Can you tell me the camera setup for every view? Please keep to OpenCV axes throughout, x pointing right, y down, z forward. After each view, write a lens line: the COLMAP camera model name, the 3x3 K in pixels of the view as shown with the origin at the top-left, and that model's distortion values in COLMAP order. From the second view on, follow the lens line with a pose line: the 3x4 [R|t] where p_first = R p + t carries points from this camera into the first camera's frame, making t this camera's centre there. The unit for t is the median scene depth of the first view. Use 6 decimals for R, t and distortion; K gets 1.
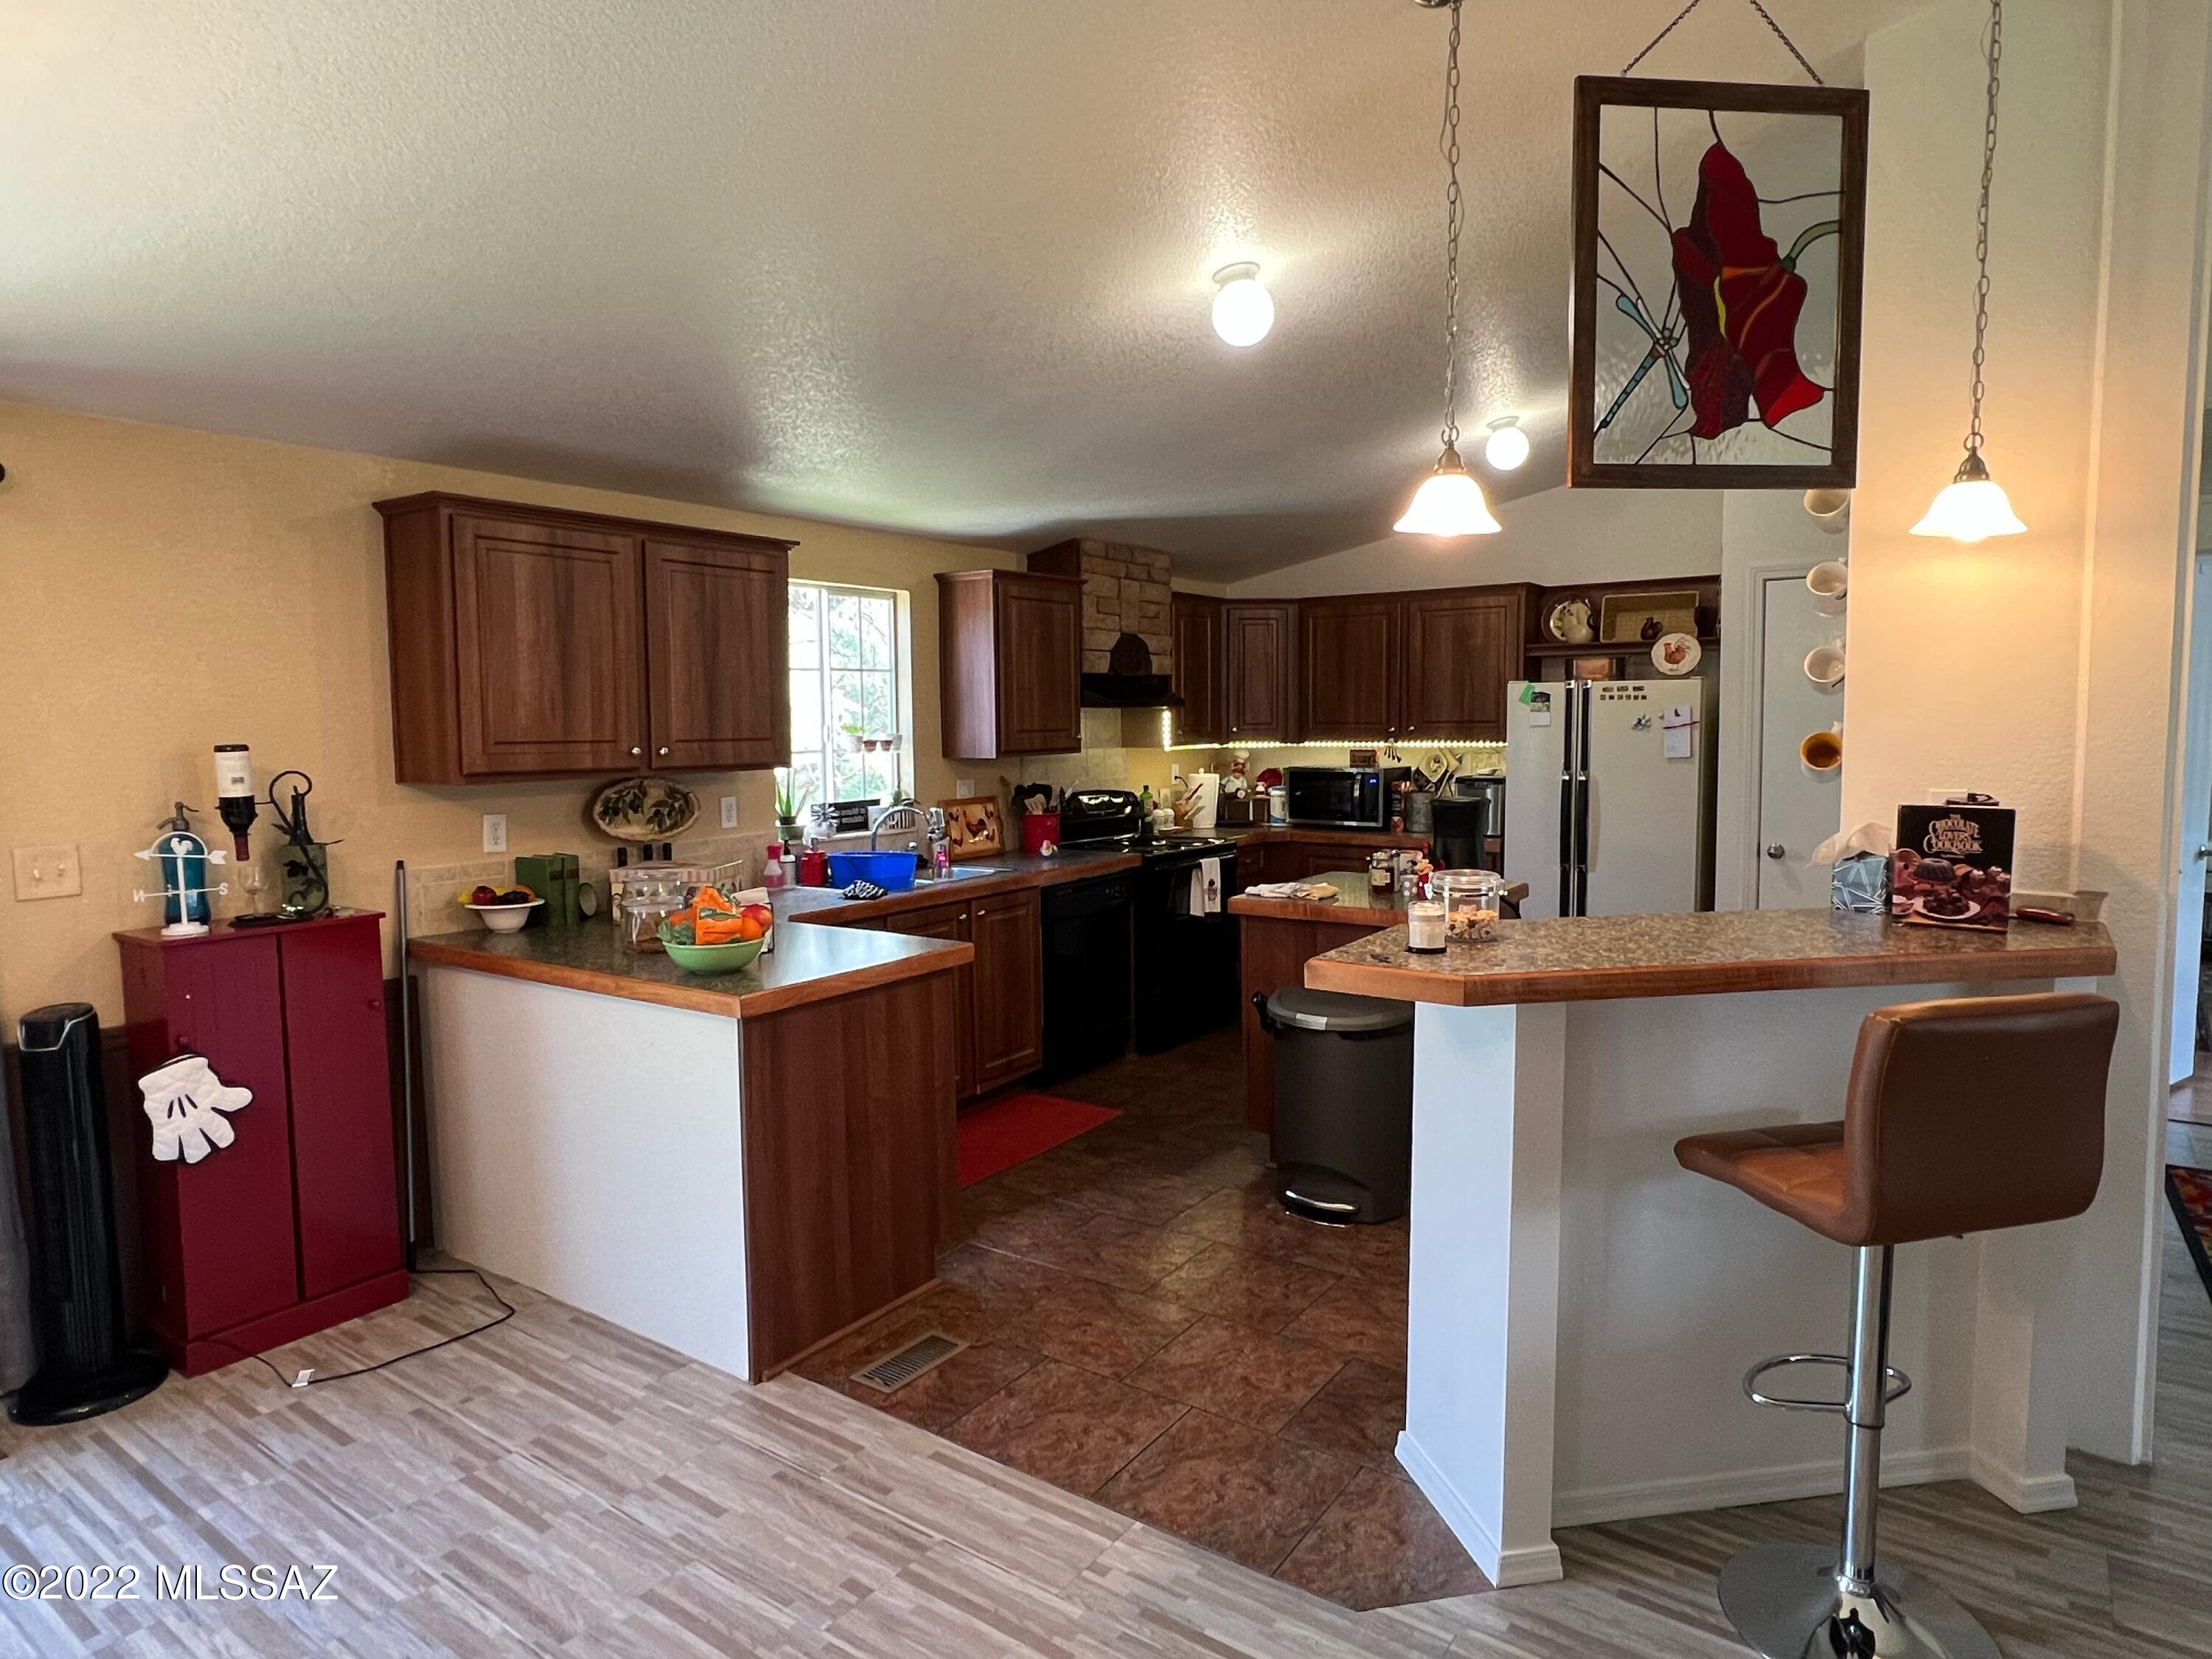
lens RADIAL K [[1299.9, 0, 1103.3], [0, 1299.9, 826.0], [0, 0, 1]] dist [-0.025370, 0.001986]
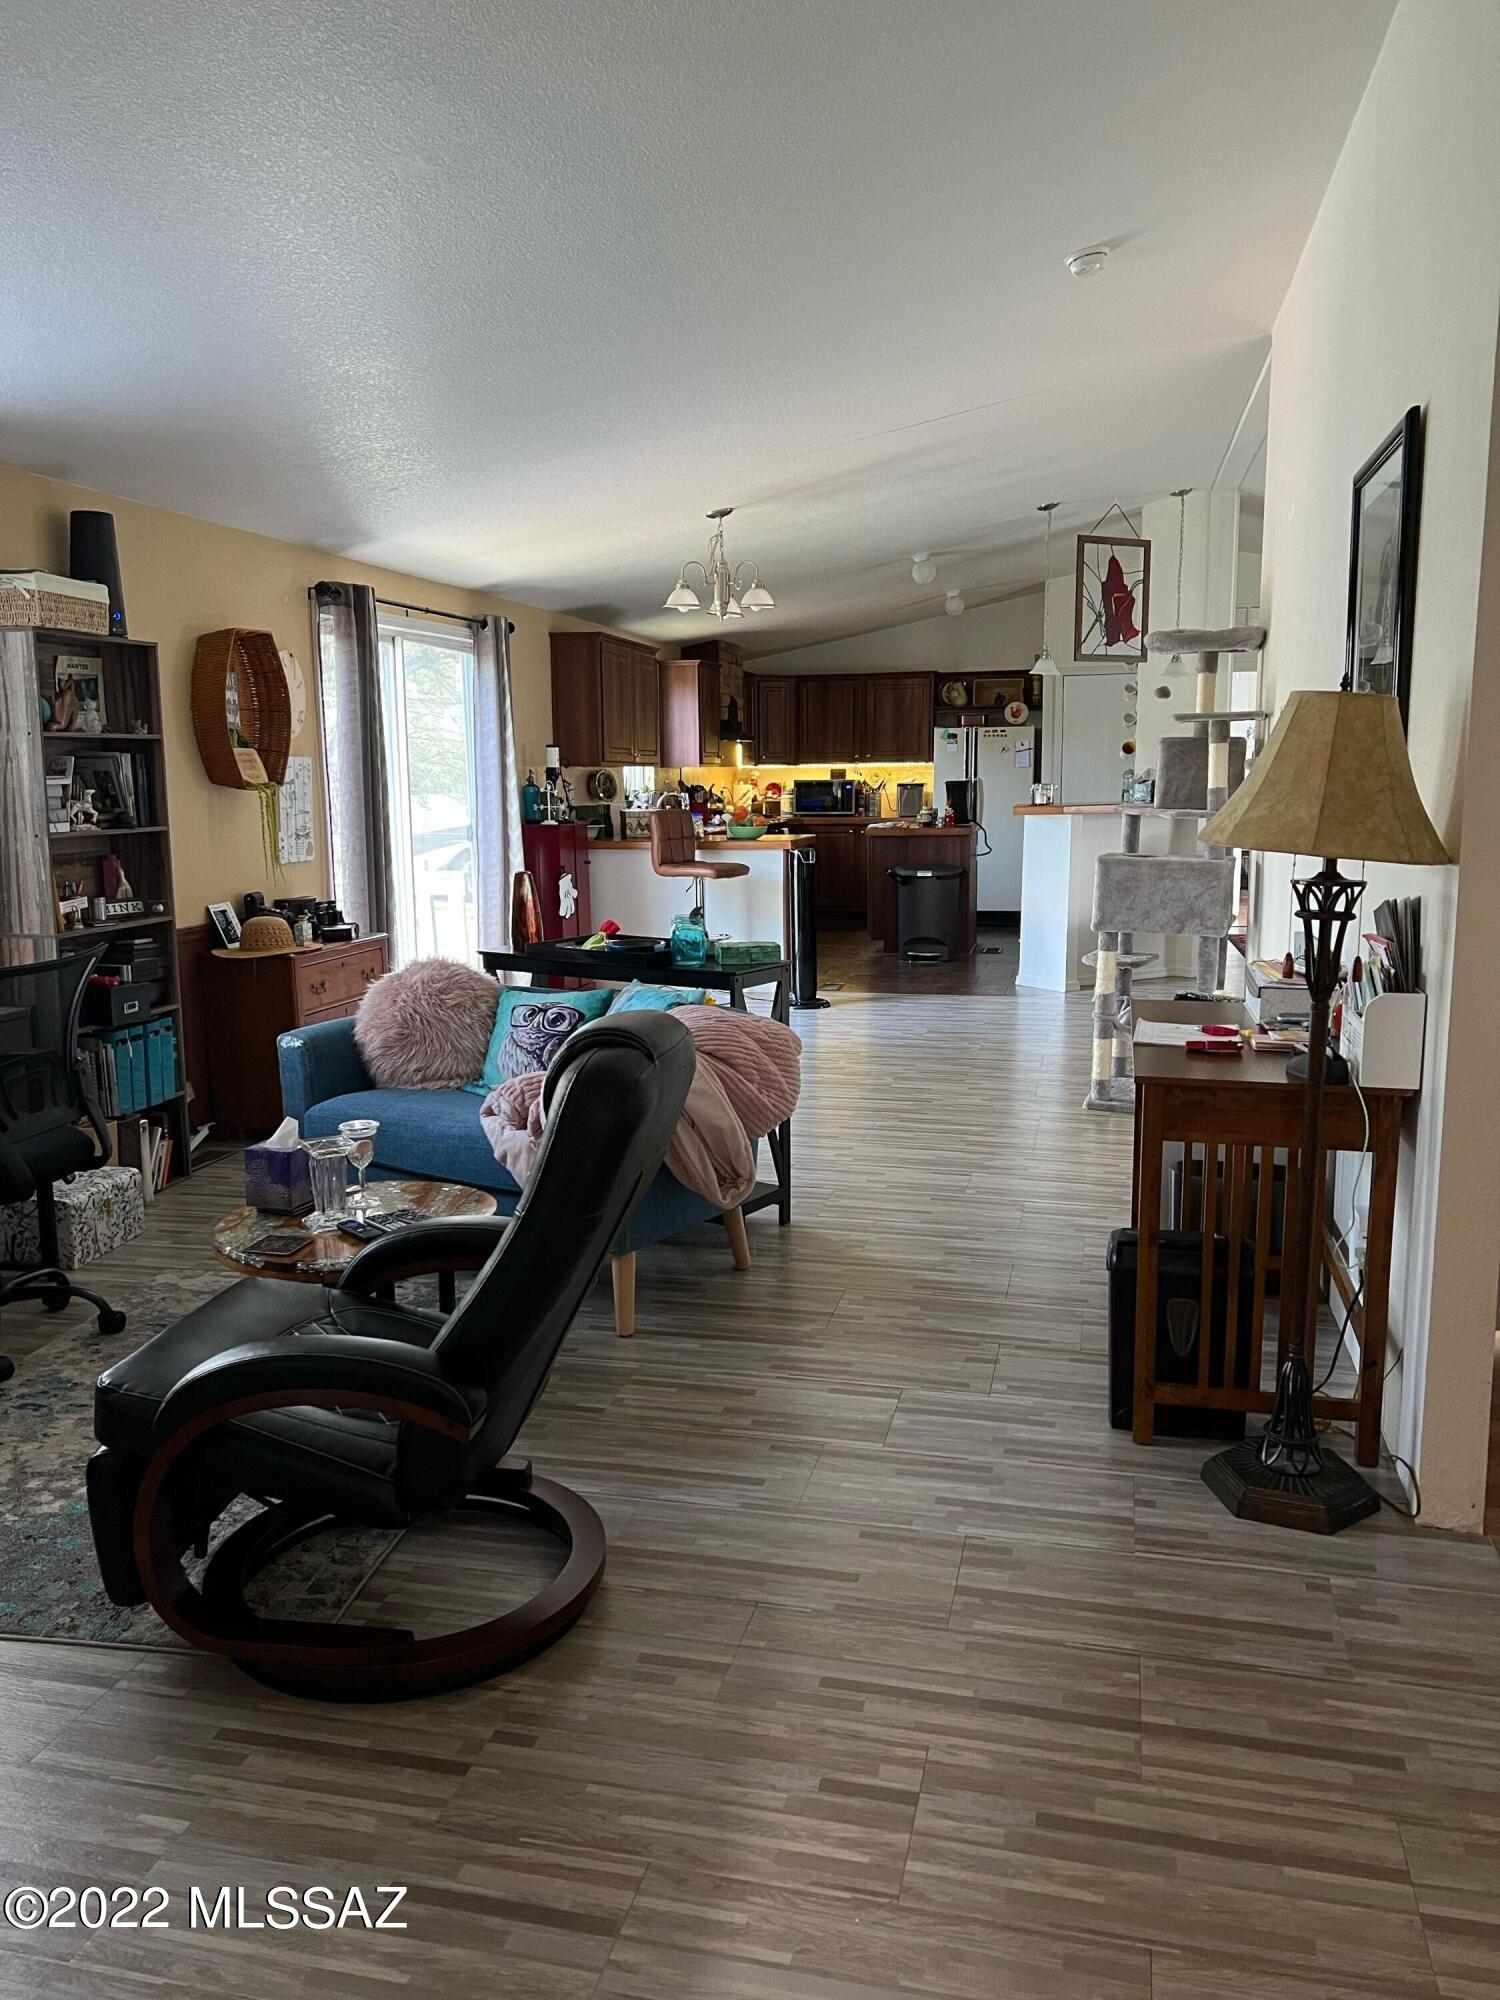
lens RADIAL K [[1544.5, 0, 756.1], [0, 1544.5, 1071.3], [0, 0, 1]] dist [0.018167, -0.000654]
pose [[0.926756, -0.069860, 0.369111, -0.777726], [0.033274, 0.993960, 0.104578, 0.137473], [-0.374187, -0.084636, 0.923483, -0.984111]]
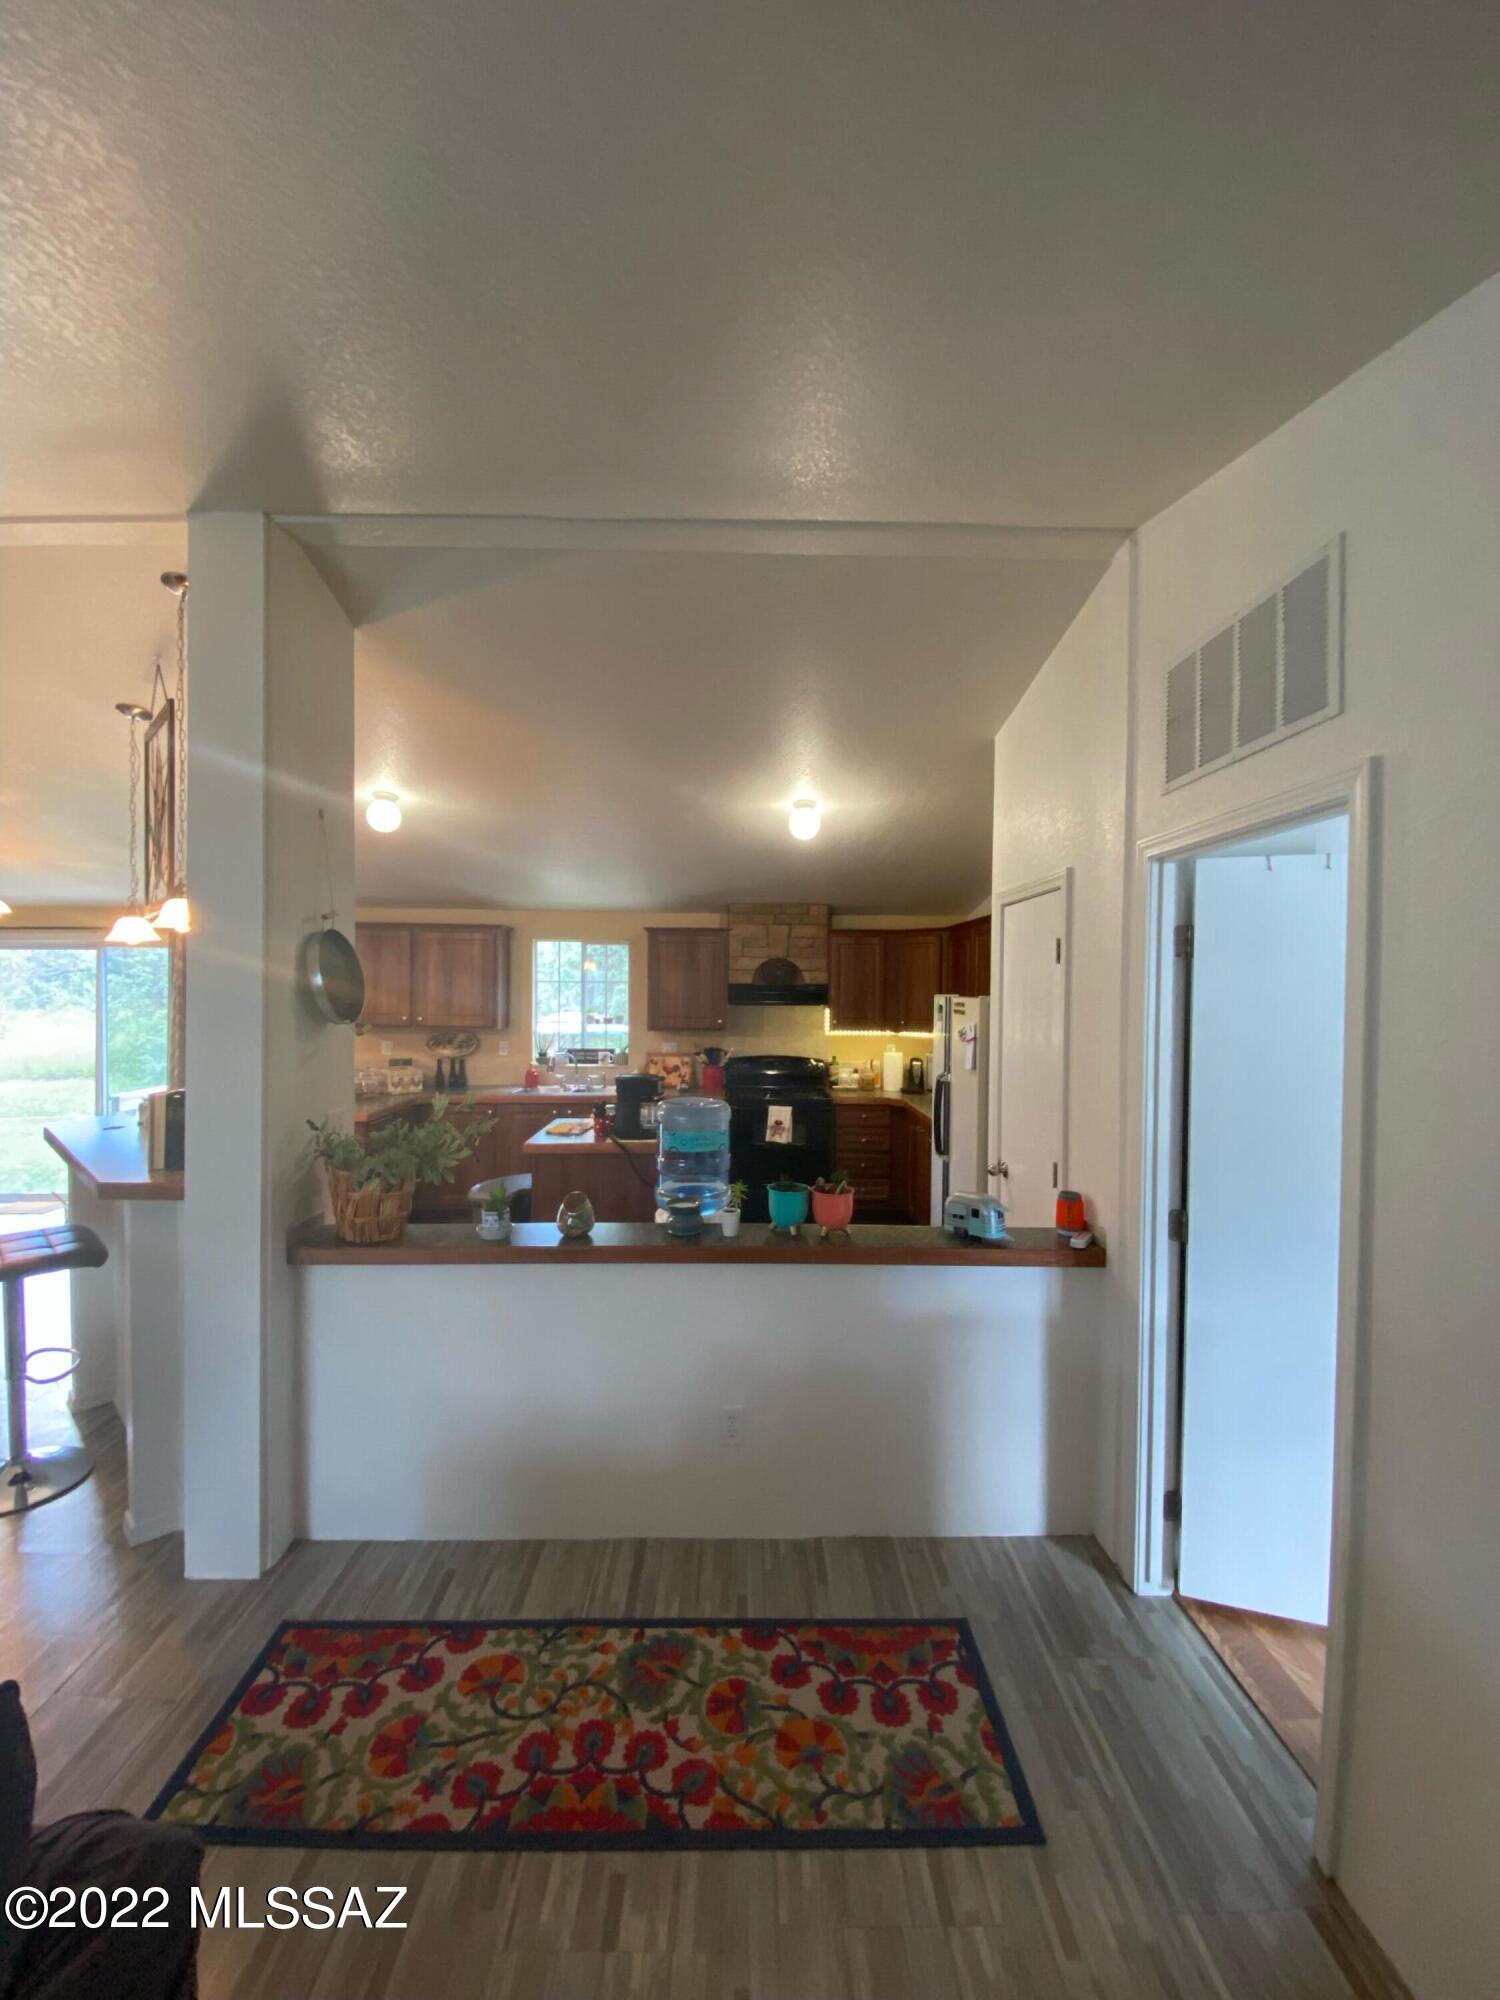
lens RADIAL K [[810.2, 0, 754.9], [0, 810.2, 997.7], [0, 0, 1]] dist [-0.018476, -0.000773]
pose [[0.590380, 0.028646, -0.806617, 0.847692], [-0.085239, 0.995994, -0.027018, -0.075468], [0.802612, 0.084706, 0.590457, 0.424051]]
